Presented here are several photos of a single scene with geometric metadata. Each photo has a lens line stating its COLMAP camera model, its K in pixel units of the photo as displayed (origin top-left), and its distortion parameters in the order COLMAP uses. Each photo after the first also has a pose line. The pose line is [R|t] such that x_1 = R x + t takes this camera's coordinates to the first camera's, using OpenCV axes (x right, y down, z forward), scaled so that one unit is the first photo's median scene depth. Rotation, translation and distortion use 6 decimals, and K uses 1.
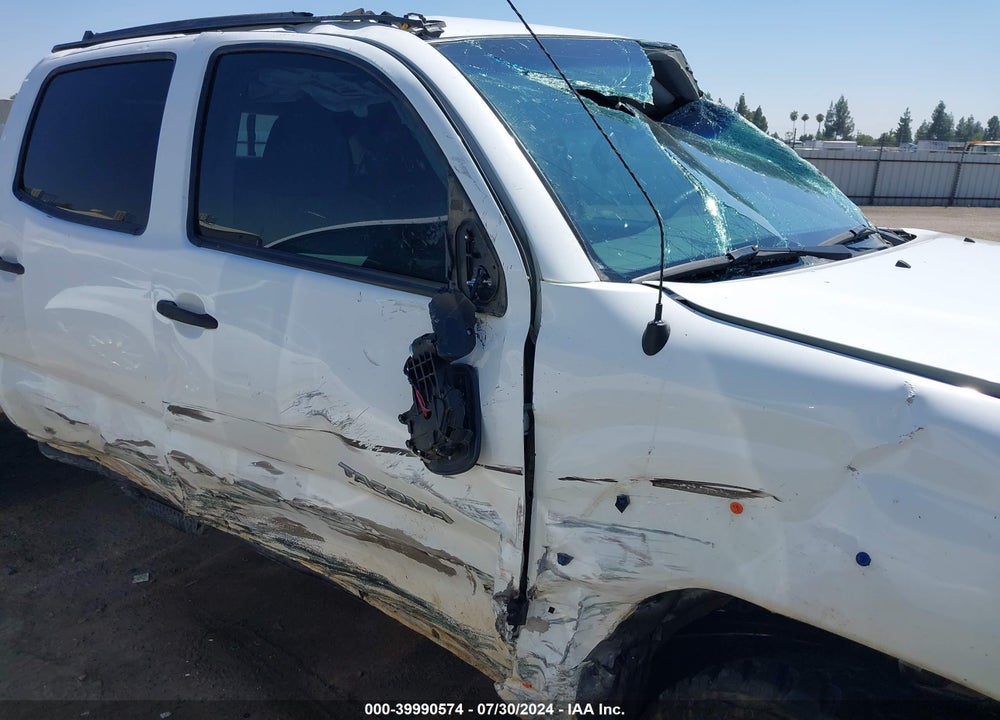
lens RADIAL K [[803.4, 0, 491.7], [0, 803.4, 363.4], [0, 0, 1]] dist [0.013798, -0.008308]
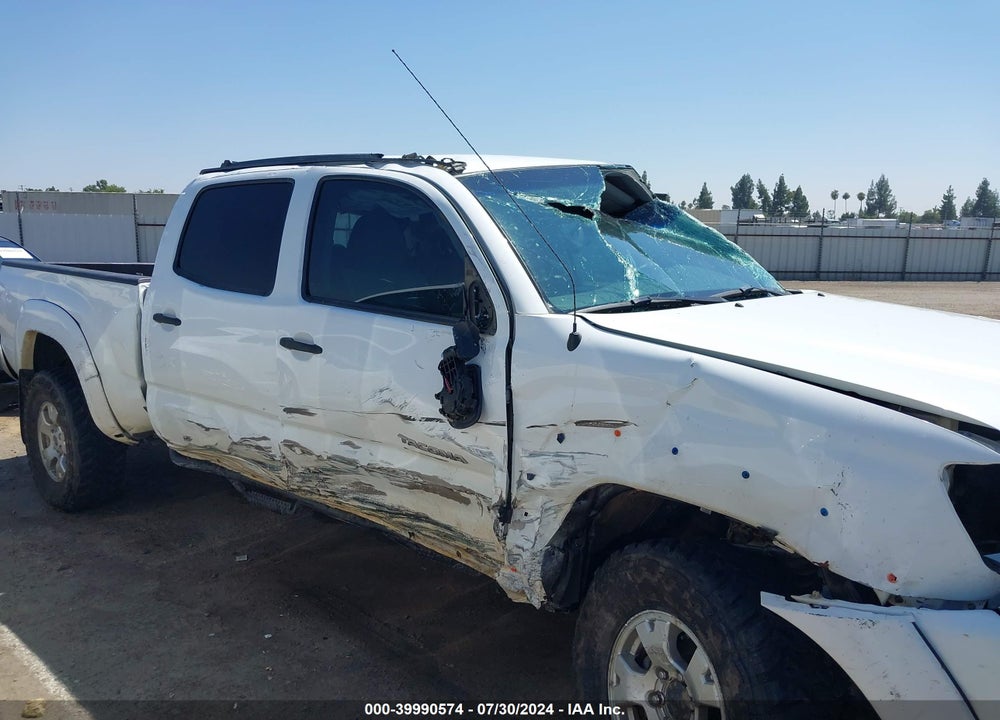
lens RADIAL K [[803.4, 0, 496.1], [0, 803.4, 356.8], [0, 0, 1]] dist [0.013798, -0.008308]
pose [[0.998817, -0.002849, -0.048549, 0.075837], [-0.002211, 0.994590, -0.103850, 0.126682], [0.048582, 0.103835, 0.993407, -0.541426]]
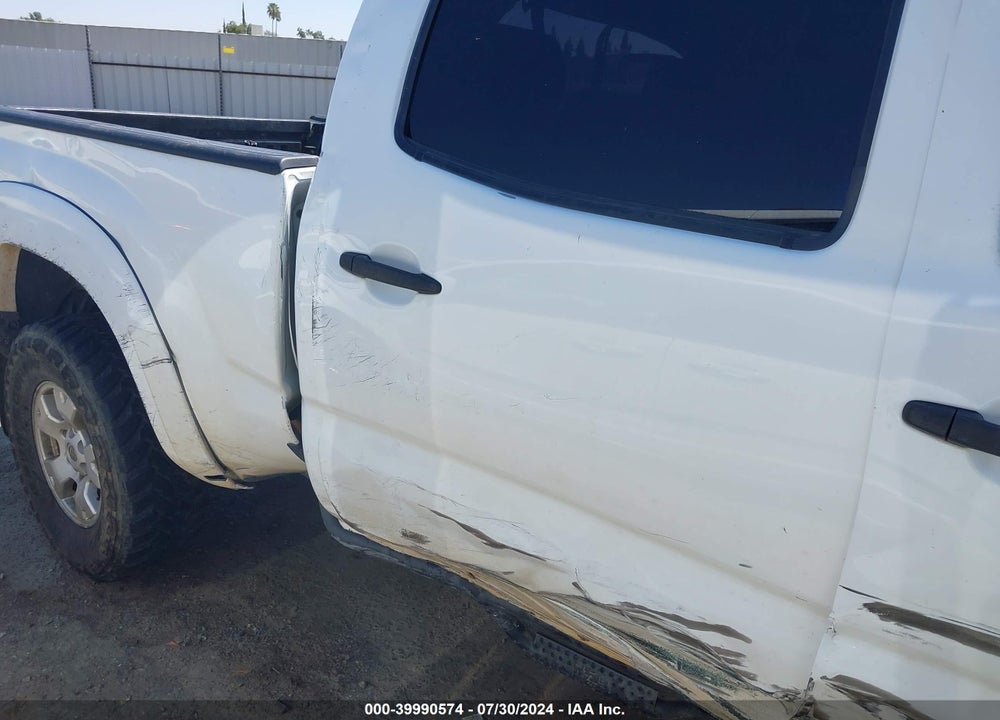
lens RADIAL K [[803.4, 0, 498.3], [0, 803.4, 365.7], [0, 0, 1]] dist [0.013798, -0.008308]
pose [[0.999533, 0.030192, 0.004671, -0.721992], [-0.030443, 0.997151, 0.069015, -0.134875], [-0.002574, -0.069125, 0.997605, 0.585324]]
